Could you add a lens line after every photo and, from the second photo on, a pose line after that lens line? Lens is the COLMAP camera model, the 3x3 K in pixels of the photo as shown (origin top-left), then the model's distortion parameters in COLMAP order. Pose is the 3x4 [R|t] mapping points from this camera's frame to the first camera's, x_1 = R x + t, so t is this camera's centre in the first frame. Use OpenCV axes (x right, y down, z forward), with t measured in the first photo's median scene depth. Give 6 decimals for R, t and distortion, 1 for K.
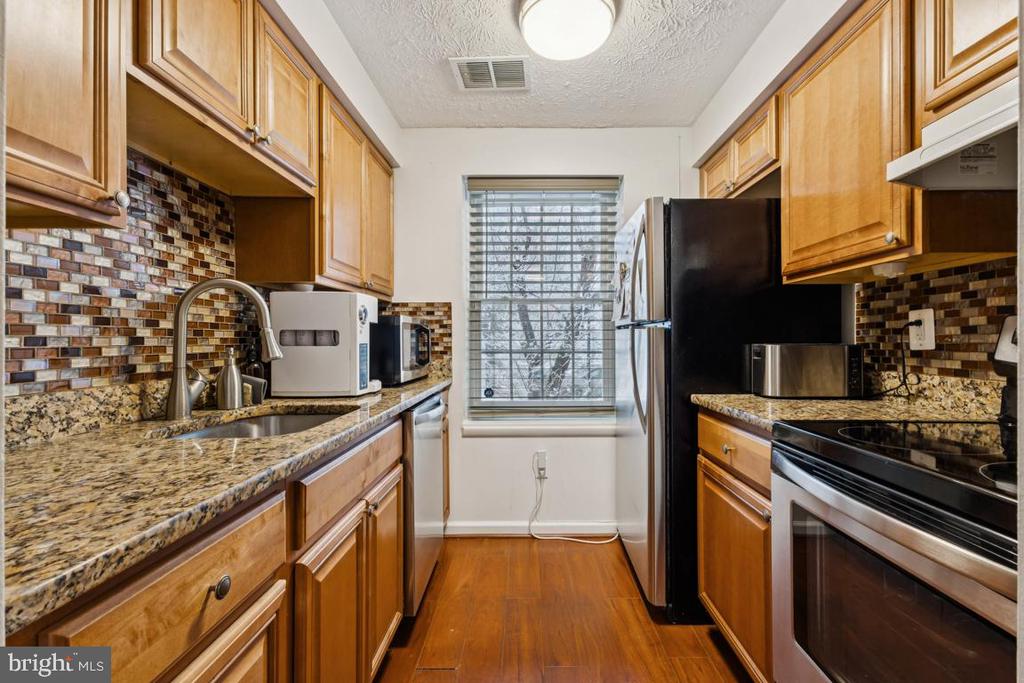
lens RADIAL K [[445.4, 0, 528.0], [0, 445.4, 333.2], [0, 0, 1]] dist [0.015697, -0.001827]
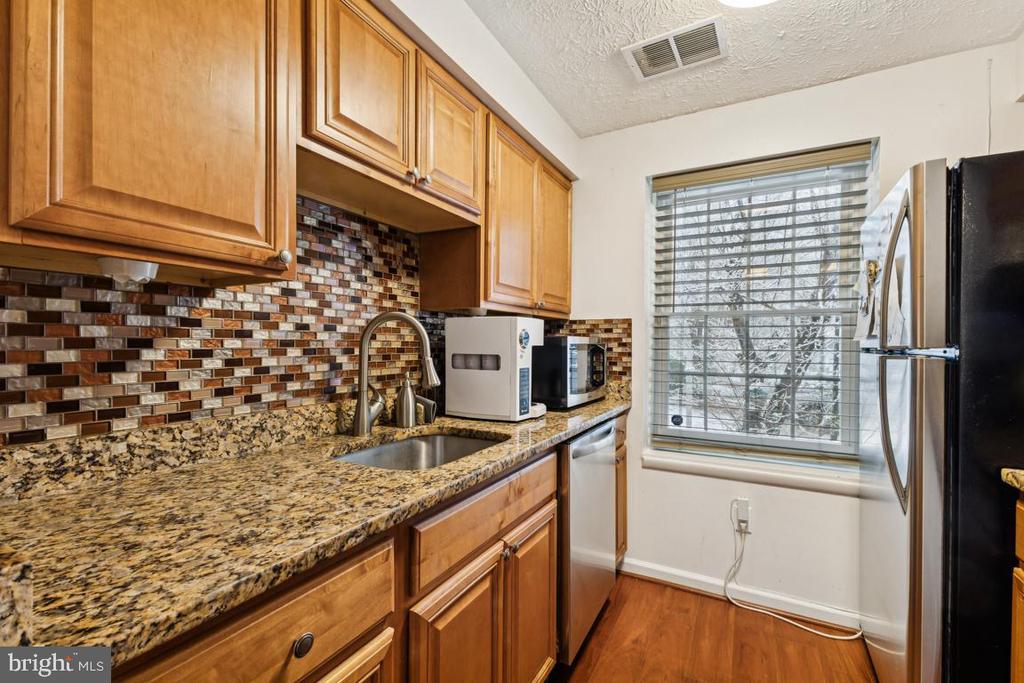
lens RADIAL K [[445.4, 0, 501.9], [0, 445.4, 344.7], [0, 0, 1]] dist [0.015697, -0.001827]
pose [[0.875942, 0.011337, -0.482284, 0.064641], [-0.006984, 0.999917, 0.010820, -0.041417], [0.482367, -0.006109, 0.875948, 0.124998]]
